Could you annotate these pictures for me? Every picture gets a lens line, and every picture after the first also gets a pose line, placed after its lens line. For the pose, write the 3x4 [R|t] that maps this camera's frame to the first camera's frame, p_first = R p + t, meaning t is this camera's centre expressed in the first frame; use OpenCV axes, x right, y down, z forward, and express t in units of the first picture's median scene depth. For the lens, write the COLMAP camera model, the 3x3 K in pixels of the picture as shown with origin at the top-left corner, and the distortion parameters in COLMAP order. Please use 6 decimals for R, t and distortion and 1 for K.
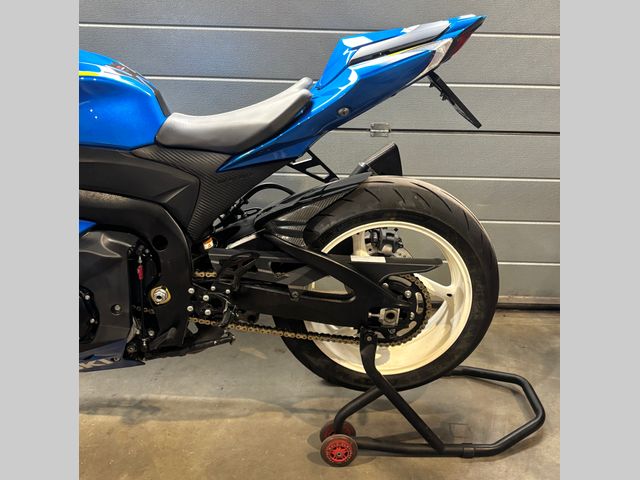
lens RADIAL K [[533.8, 0, 320.4], [0, 533.8, 233.1], [0, 0, 1]] dist [-0.010811, 0.001030]
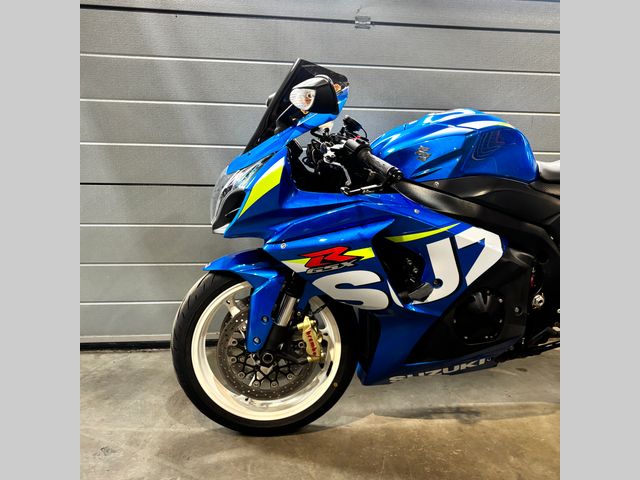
lens RADIAL K [[533.8, 0, 319.1], [0, 533.8, 244.9], [0, 0, 1]] dist [-0.010811, 0.001030]
pose [[0.995646, -0.038580, 0.084855, -0.740632], [0.049170, 0.990748, -0.126491, 0.098805], [-0.079190, 0.130112, 0.988332, -0.170355]]
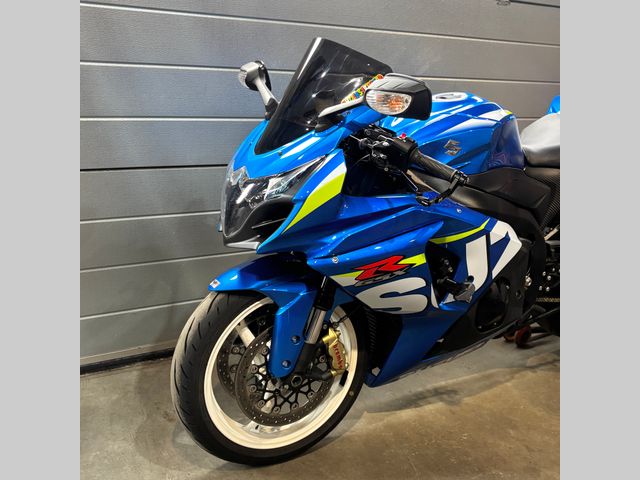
lens RADIAL K [[600.4, 0, 321.4], [0, 600.4, 243.8], [0, 0, 1]] dist [-0.006241, 0.000000]
pose [[0.883282, -0.131670, 0.449973, -1.130617], [0.142822, 0.989705, 0.009250, -0.046567], [-0.446558, 0.056096, 0.892994, -0.073501]]
